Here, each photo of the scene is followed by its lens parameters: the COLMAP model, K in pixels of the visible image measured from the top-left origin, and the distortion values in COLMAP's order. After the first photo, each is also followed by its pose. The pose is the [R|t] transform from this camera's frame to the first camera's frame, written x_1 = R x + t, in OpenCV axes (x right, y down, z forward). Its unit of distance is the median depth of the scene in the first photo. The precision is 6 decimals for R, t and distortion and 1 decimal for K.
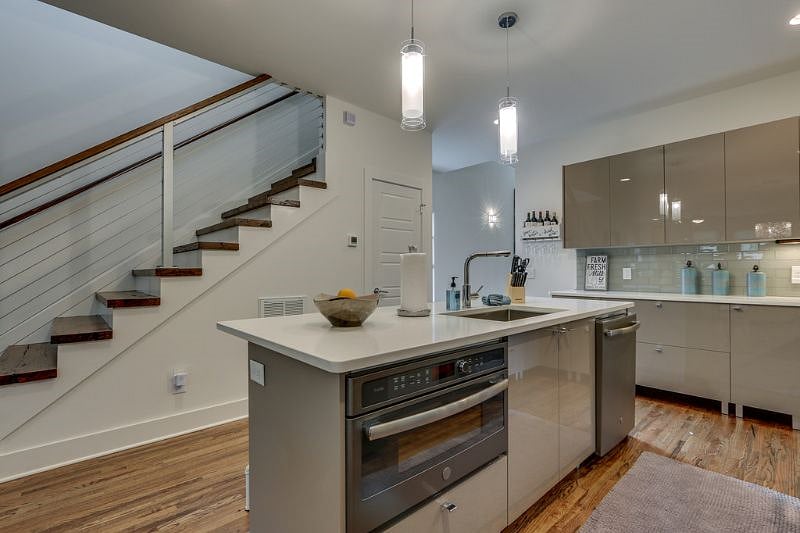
lens RADIAL K [[367.9, 0, 404.2], [0, 367.9, 267.2], [0, 0, 1]] dist [-0.009316, 0.004125]
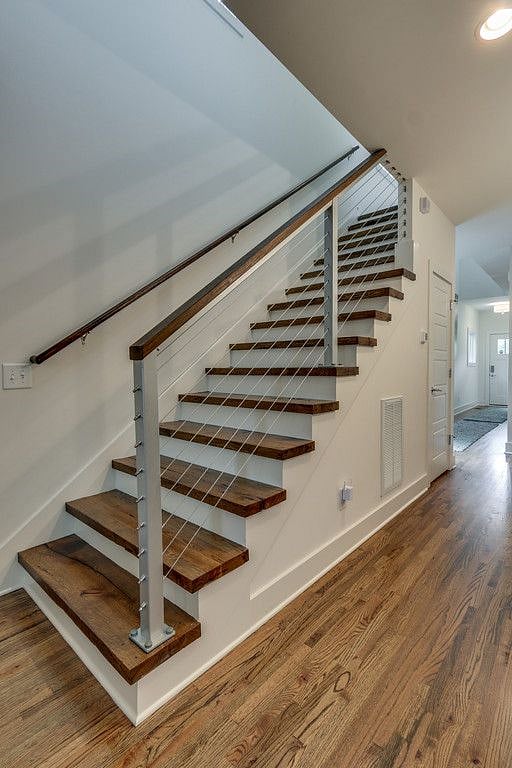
lens RADIAL K [[353.1, 0, 253.4], [0, 353.1, 385.9], [0, 0, 1]] dist [-0.009316, 0.004125]
pose [[0.996210, -0.017956, 0.085106, -0.942947], [0.014556, 0.999077, 0.040402, 0.012446], [-0.085753, -0.039010, 0.995552, 0.202415]]
